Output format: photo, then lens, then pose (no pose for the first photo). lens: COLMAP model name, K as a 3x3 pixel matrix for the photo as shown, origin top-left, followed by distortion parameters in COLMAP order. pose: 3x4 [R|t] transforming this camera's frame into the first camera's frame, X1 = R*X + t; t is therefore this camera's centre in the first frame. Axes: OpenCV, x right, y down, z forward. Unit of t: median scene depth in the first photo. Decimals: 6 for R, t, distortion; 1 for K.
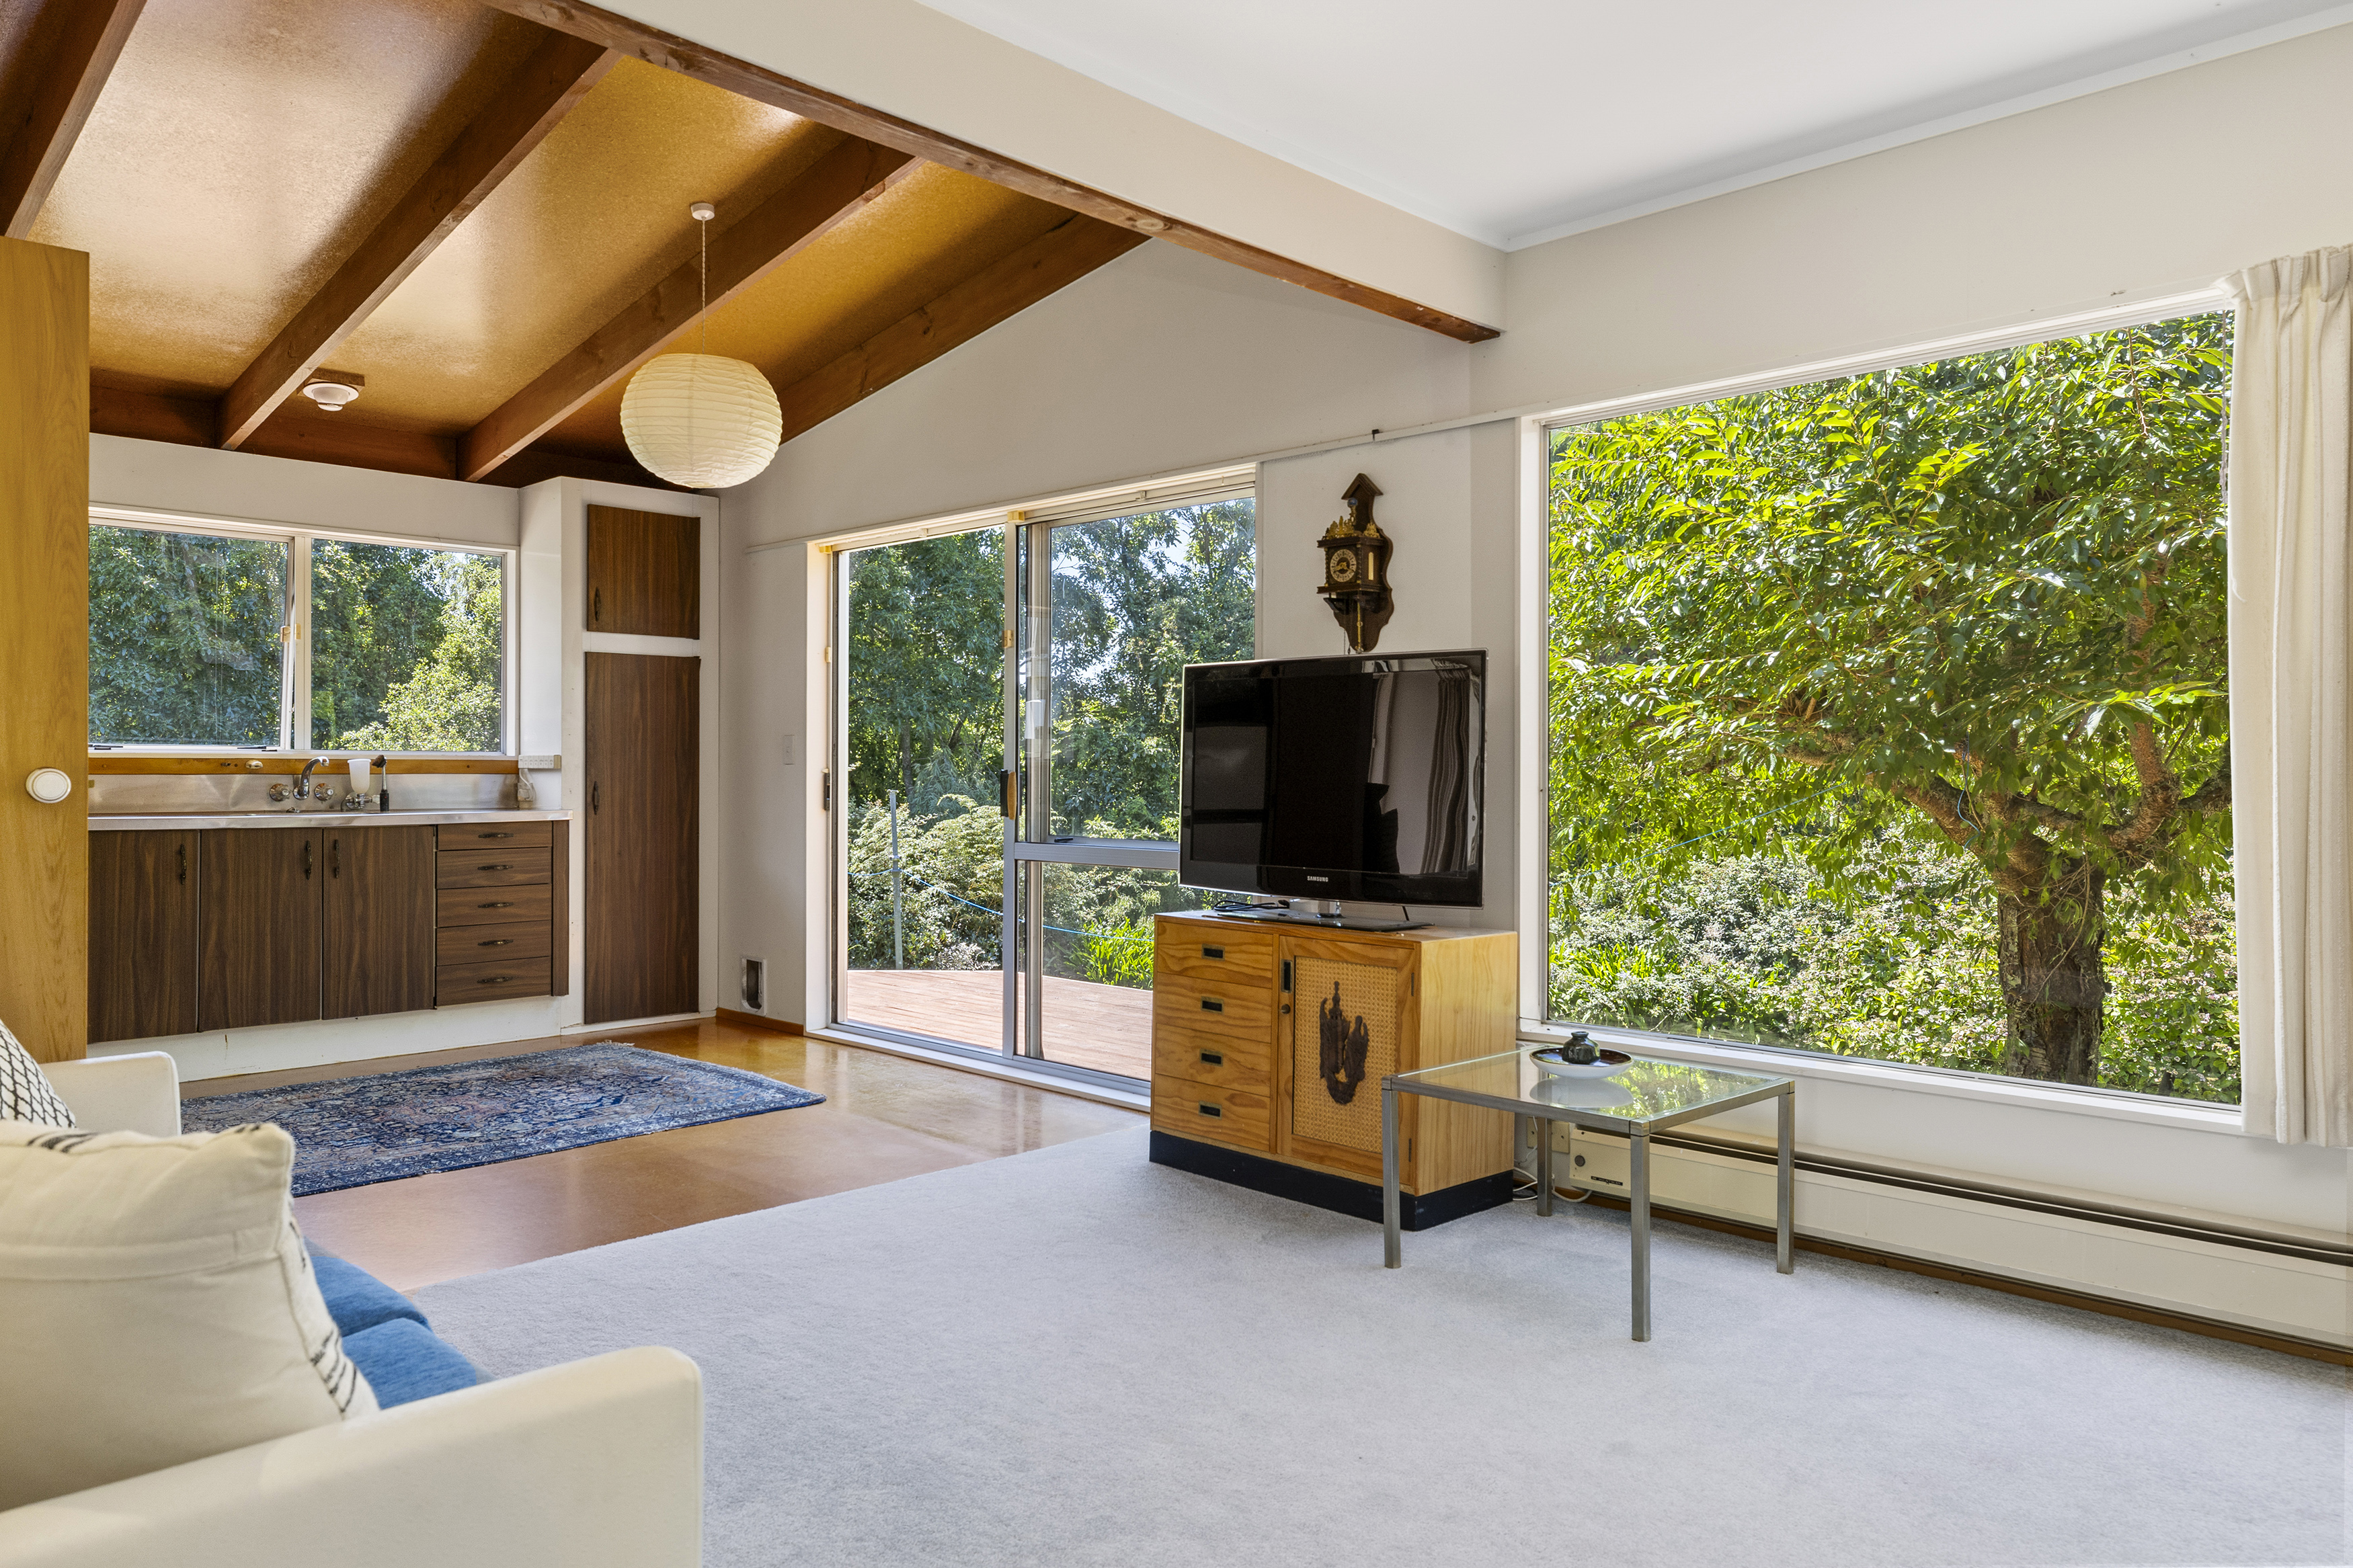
lens RADIAL K [[1561.6, 0, 1175.3], [0, 1561.6, 783.7], [0, 0, 1]] dist [0.004508, -0.000532]
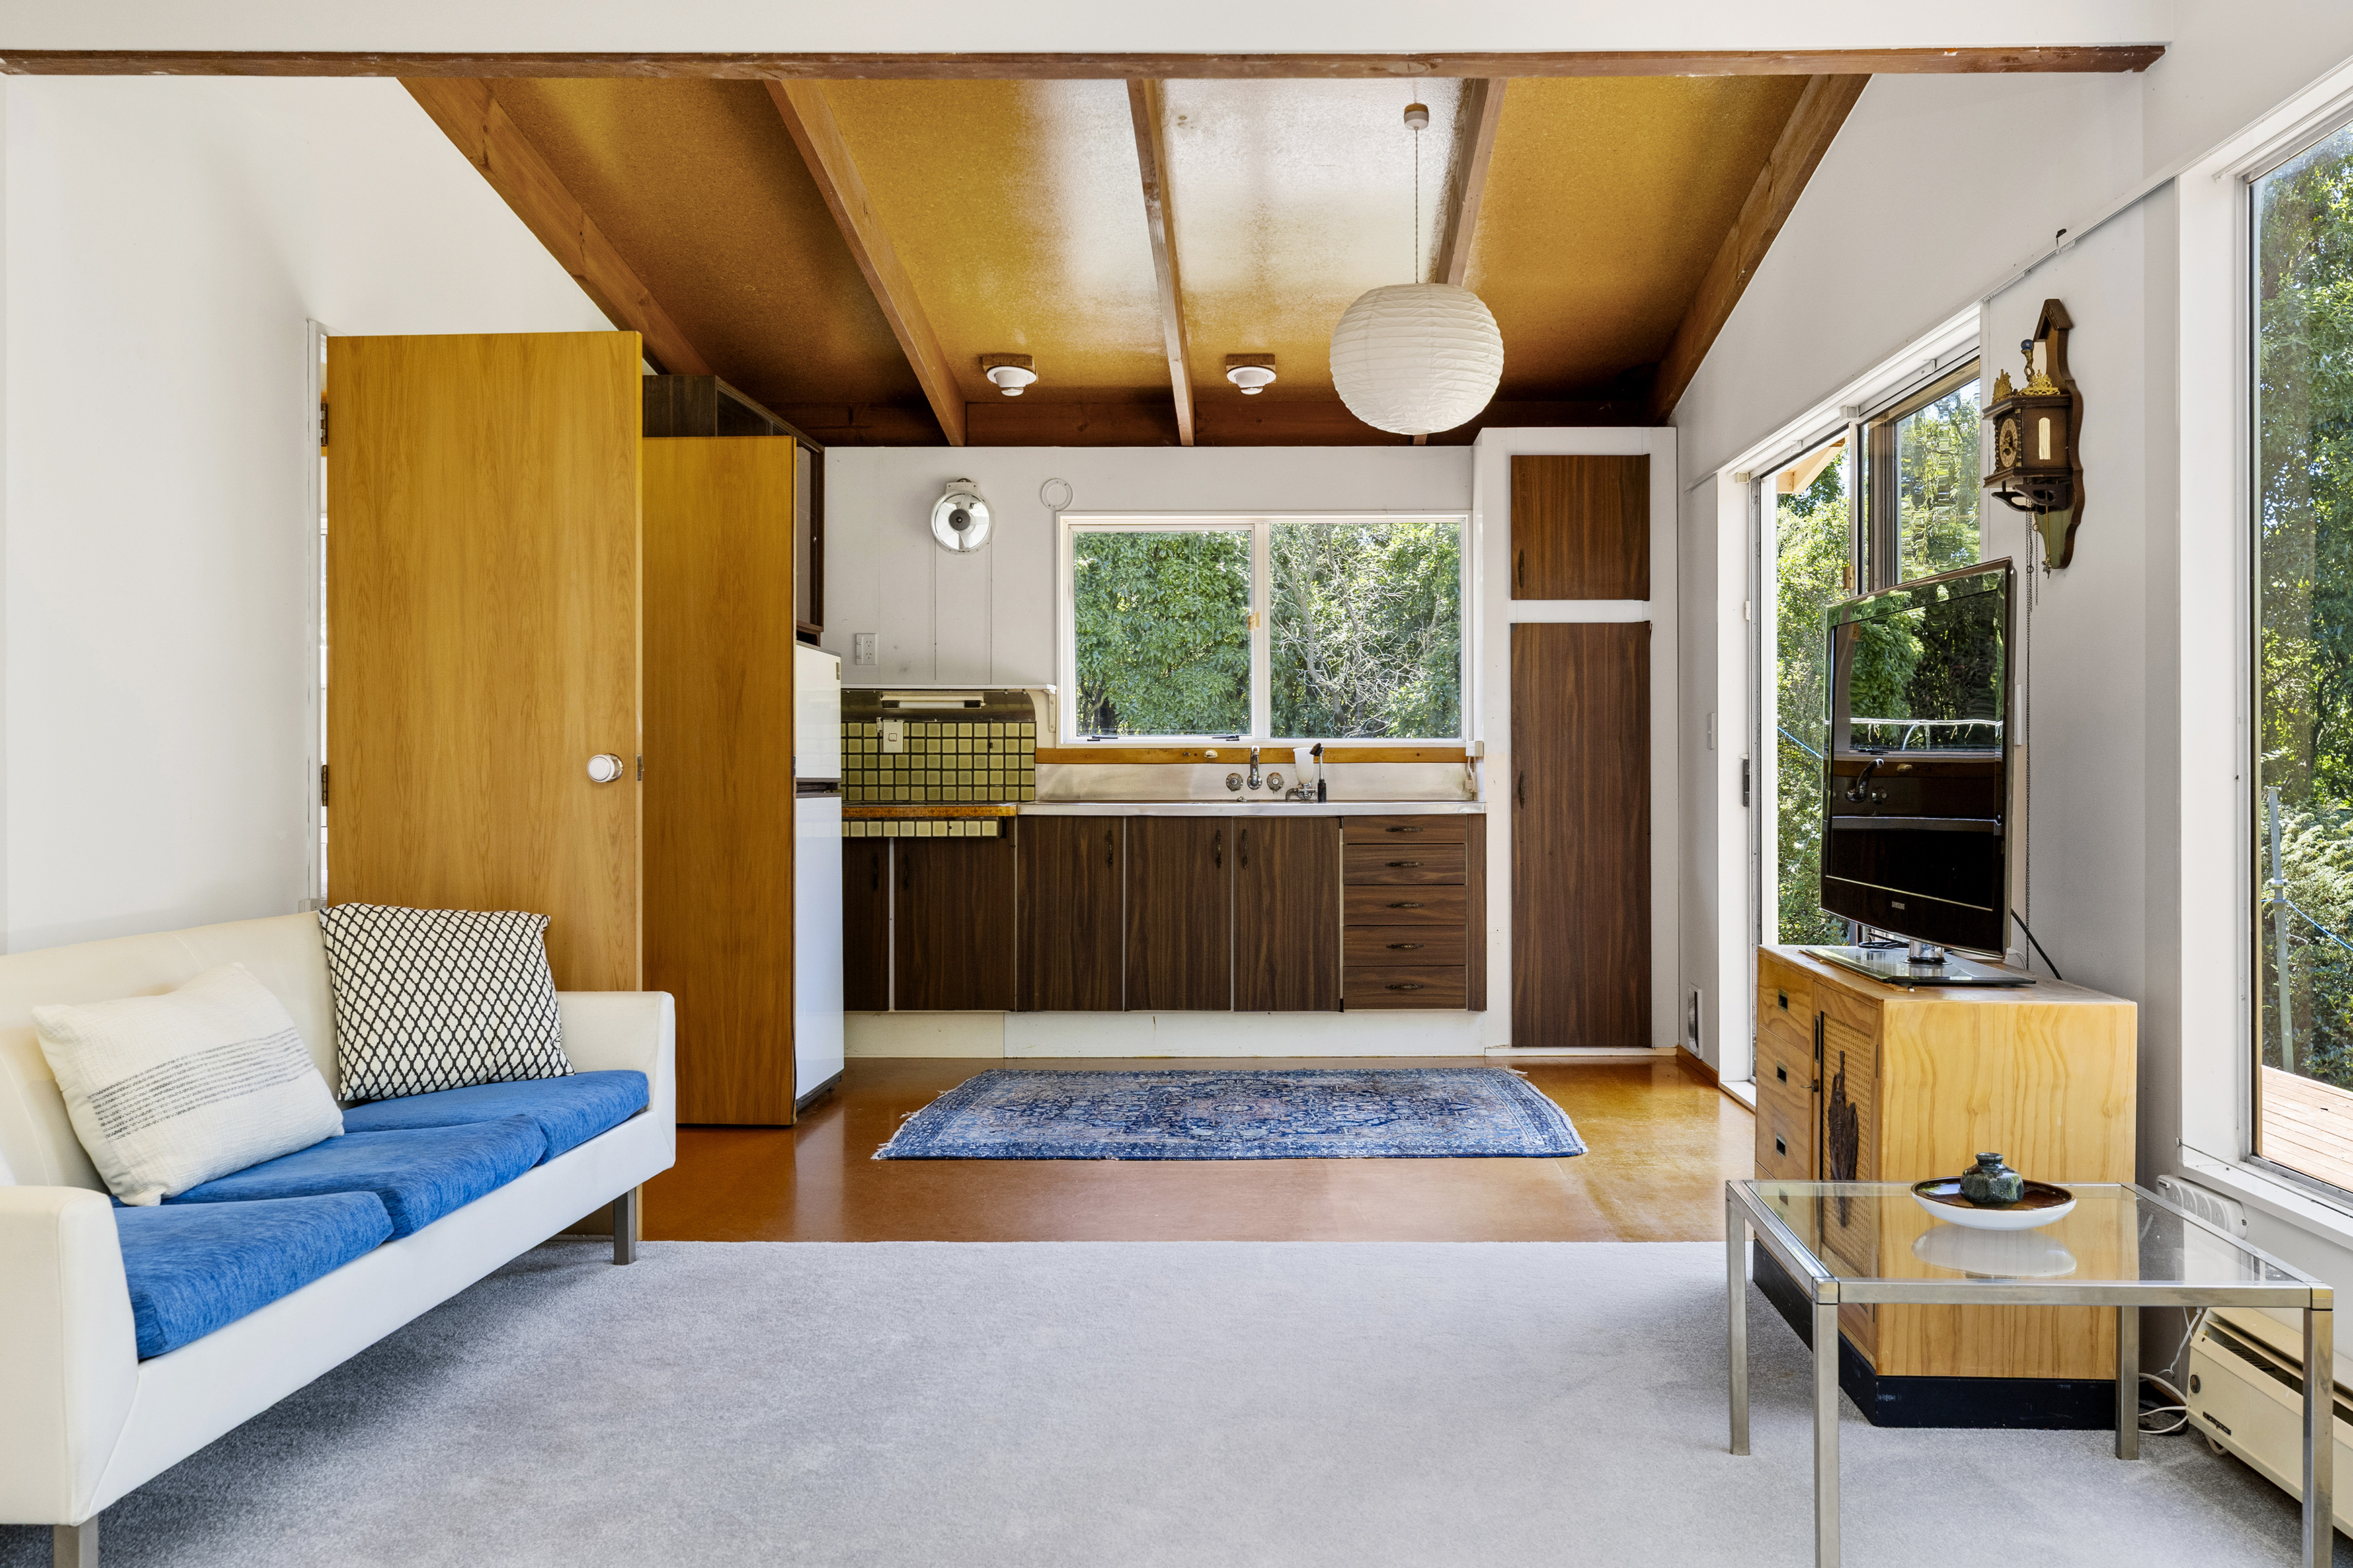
lens RADIAL K [[1951.7, 0, 1179.8], [0, 1951.7, 774.8], [0, 0, 1]] dist [0.011781, -0.001381]
pose [[0.700923, 0.000123, -0.713237, 0.295555], [-0.001892, 0.999997, -0.001687, 0.003381], [0.713234, 0.002531, 0.700921, 0.102548]]
